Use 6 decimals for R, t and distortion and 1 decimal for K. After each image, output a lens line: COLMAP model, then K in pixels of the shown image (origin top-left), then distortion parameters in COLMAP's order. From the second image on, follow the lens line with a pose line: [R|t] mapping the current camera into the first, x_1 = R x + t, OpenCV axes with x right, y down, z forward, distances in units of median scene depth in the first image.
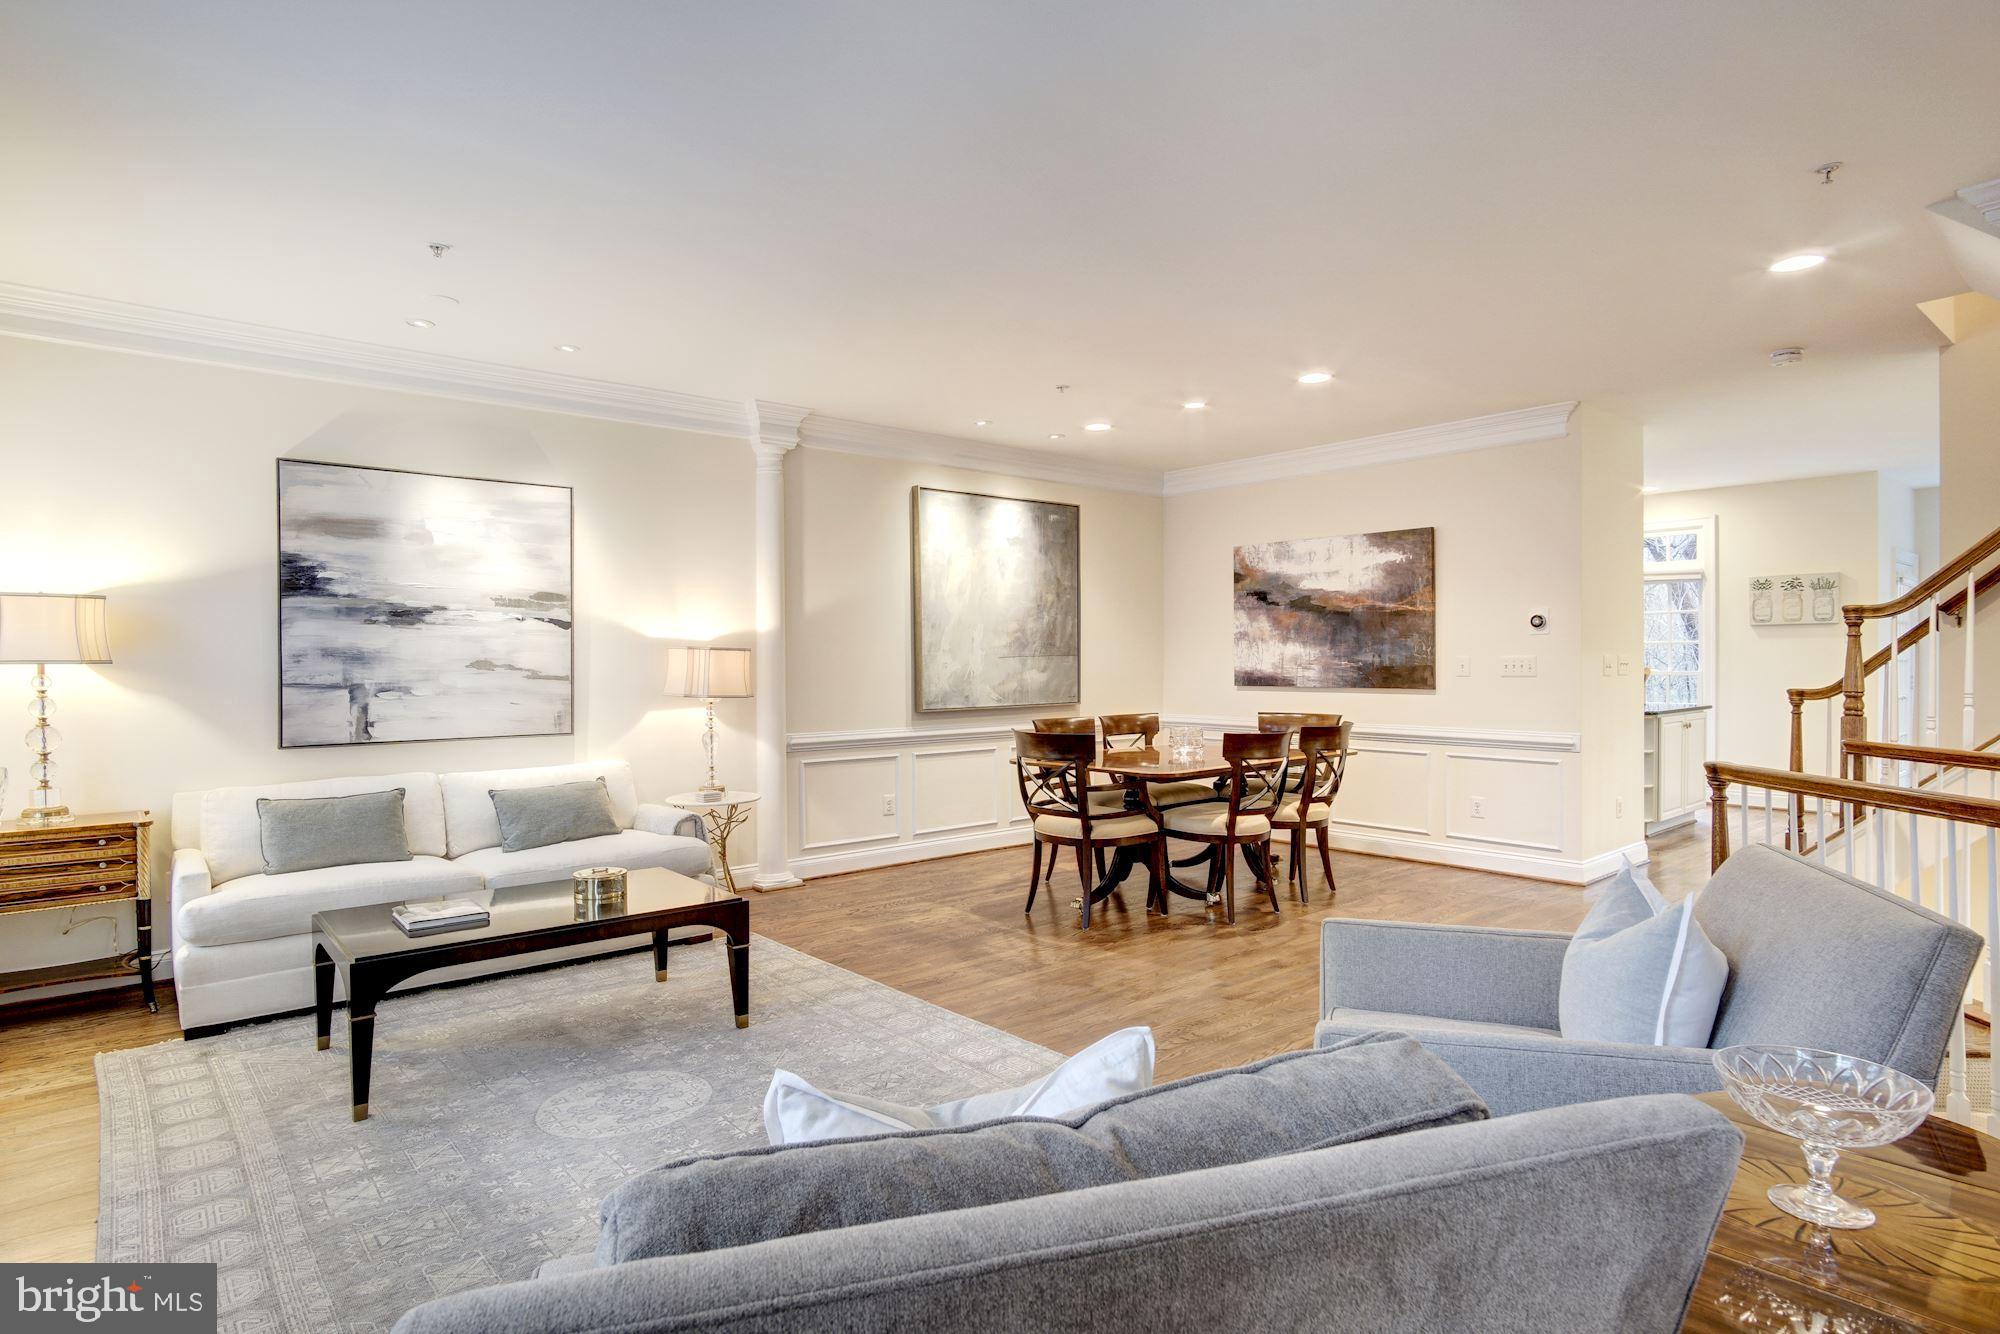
lens RADIAL K [[1059.3, 0, 988.2], [0, 1059.3, 671.1], [0, 0, 1]] dist [-0.019126, 0.027140]
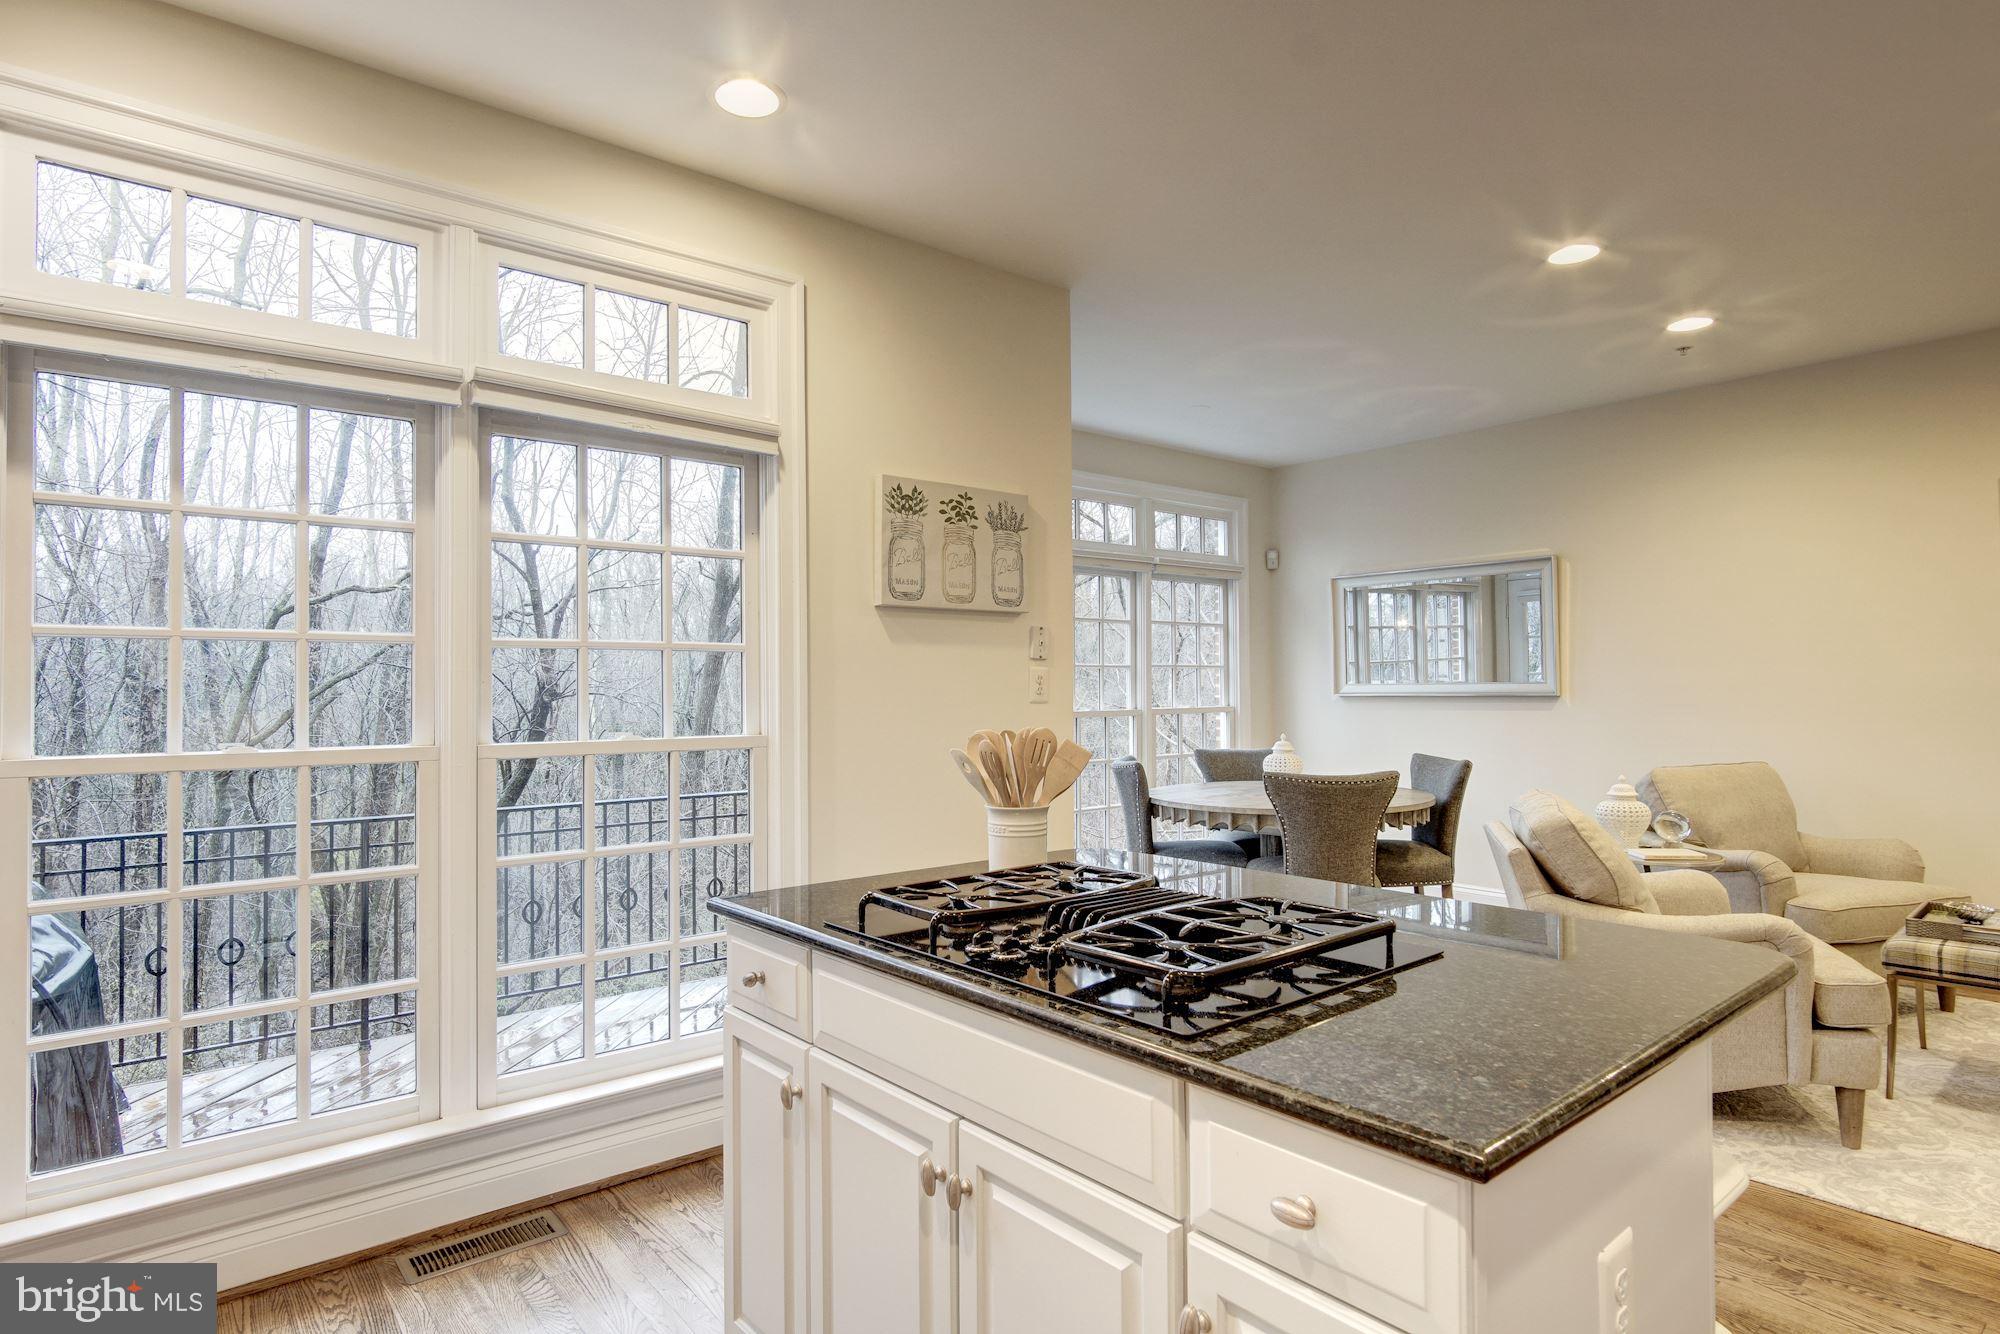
lens RADIAL K [[1067.6, 0, 999.3], [0, 1067.6, 670.6], [0, 0, 1]] dist [-0.018773, 0.009621]
pose [[0.003614, 0.020823, 0.999777, 0.446727], [0.012206, 0.999708, -0.020865, -0.016230], [-0.999919, 0.012279, 0.003359, 1.215079]]
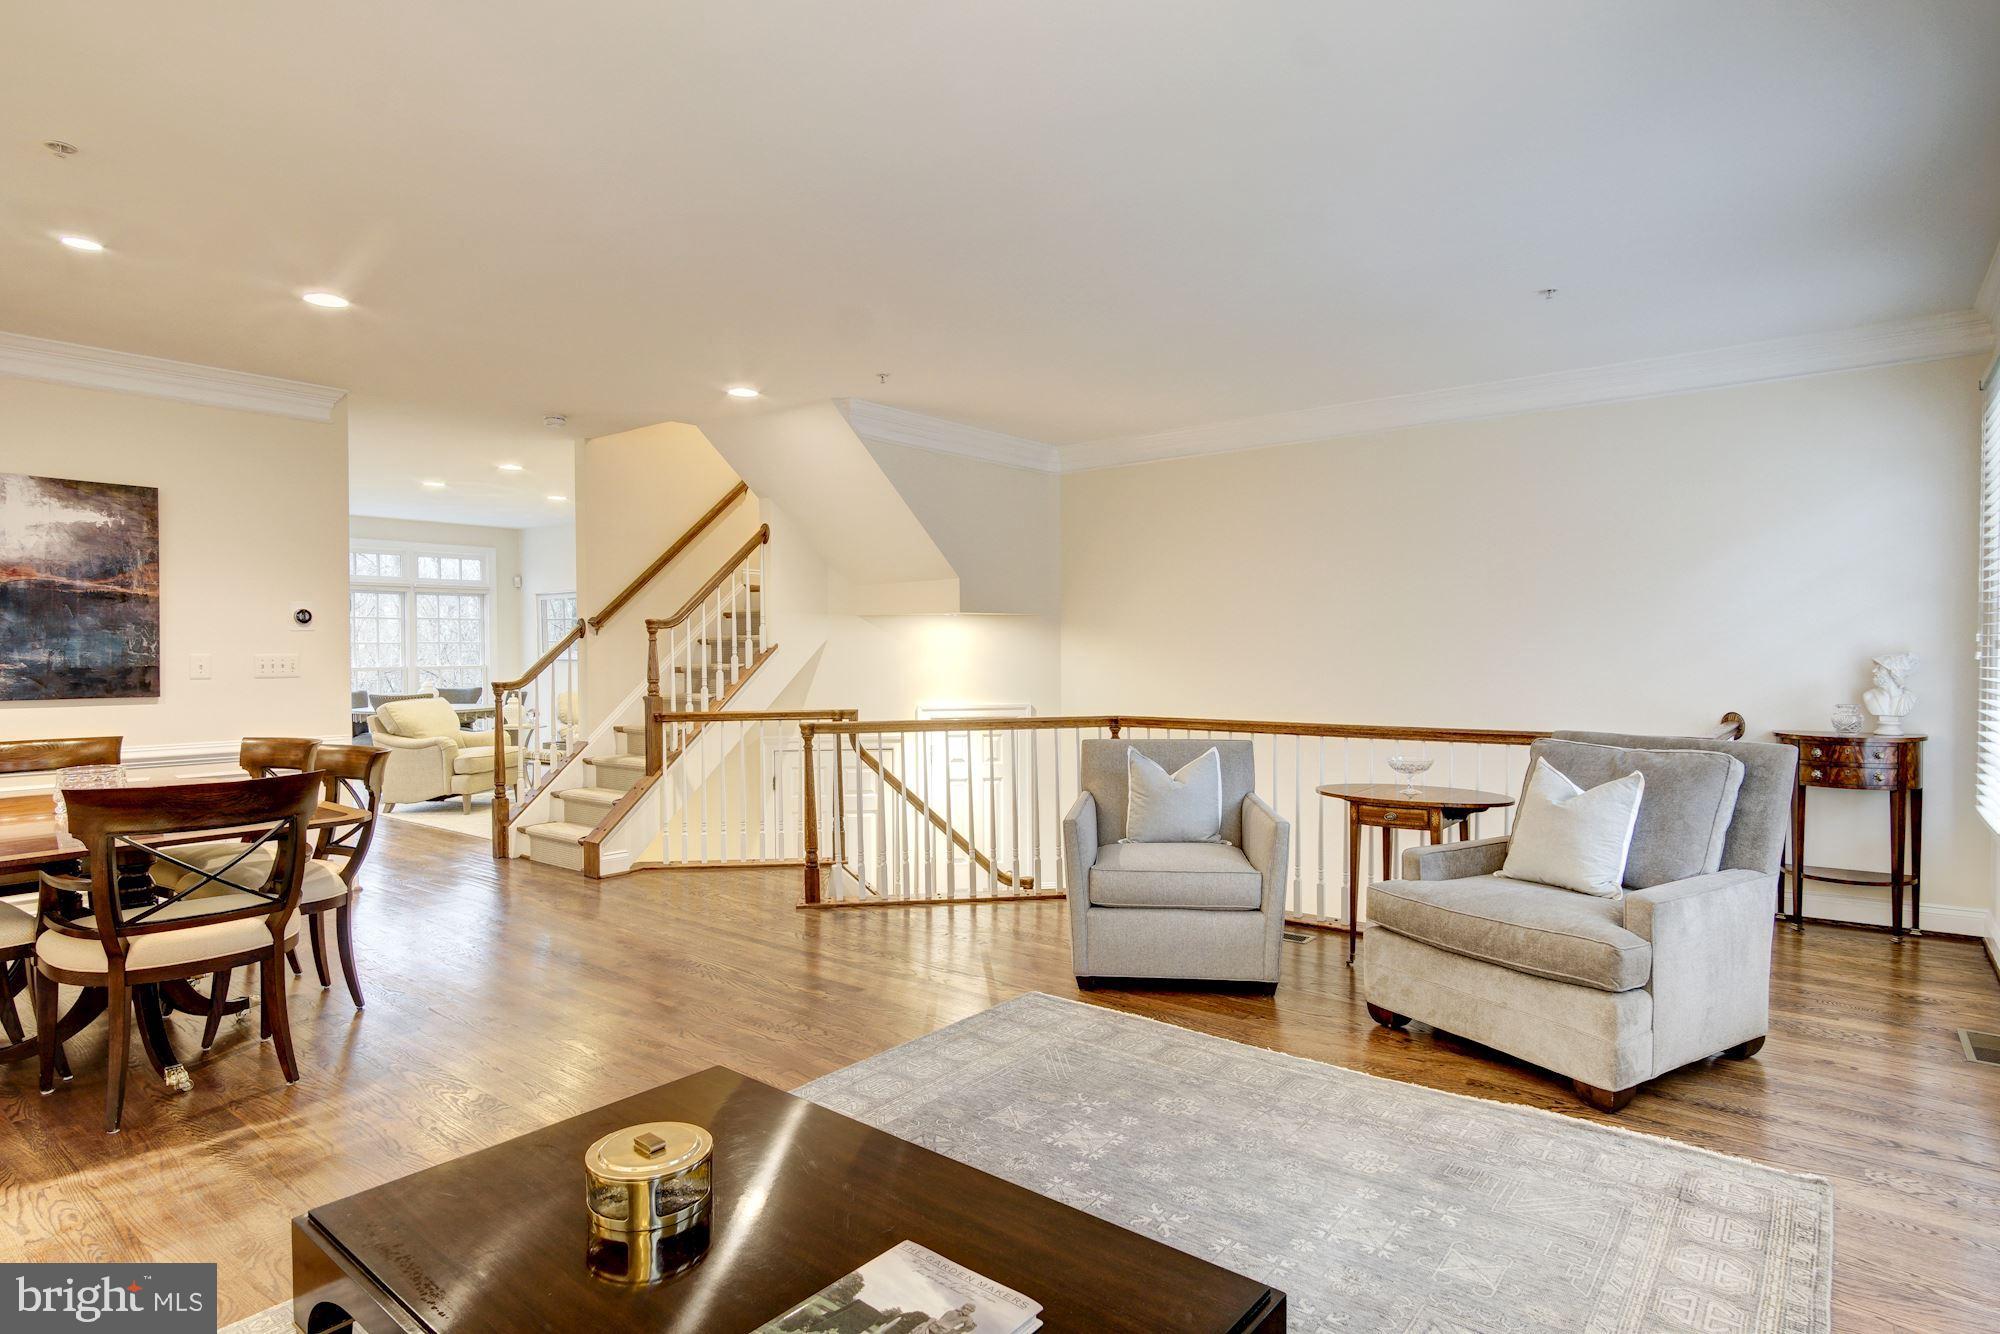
lens RADIAL K [[1067.6, 0, 999.3], [0, 1067.6, 670.6], [0, 0, 1]] dist [-0.018773, 0.009621]
pose [[-0.192299, -0.009291, 0.981292, -0.435367], [0.016227, 0.999788, 0.012646, -0.001721], [-0.981202, 0.018355, -0.192108, 0.509106]]
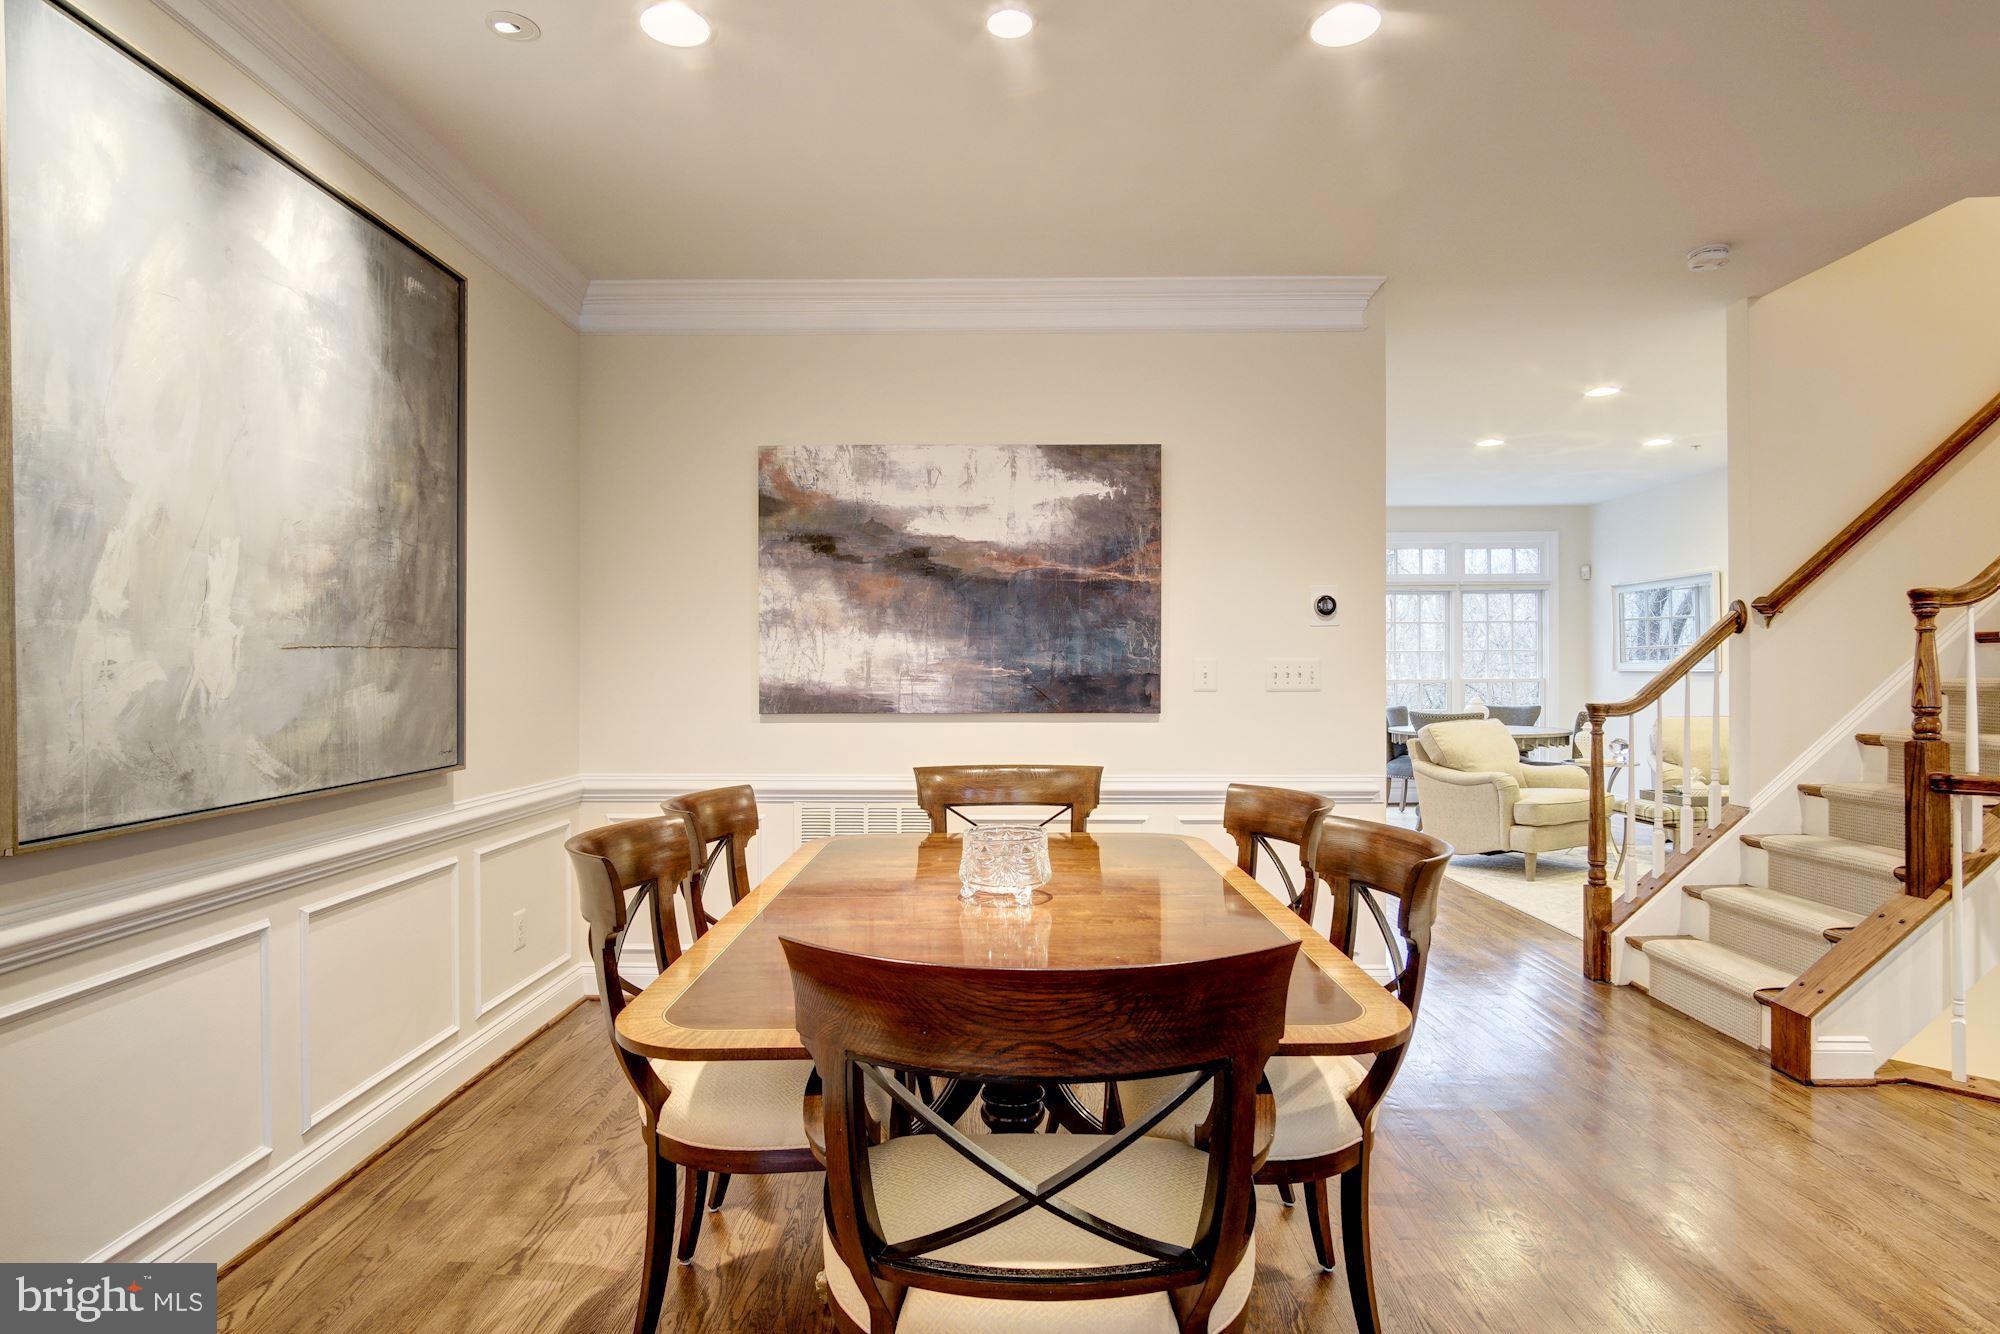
lens RADIAL K [[1067.6, 0, 999.3], [0, 1067.6, 670.6], [0, 0, 1]] dist [-0.018773, 0.009621]
pose [[0.651871, 0.004549, 0.758316, -0.095610], [0.006320, 0.999915, -0.011431, -0.000643], [-0.758303, 0.012245, 0.651787, 0.630469]]
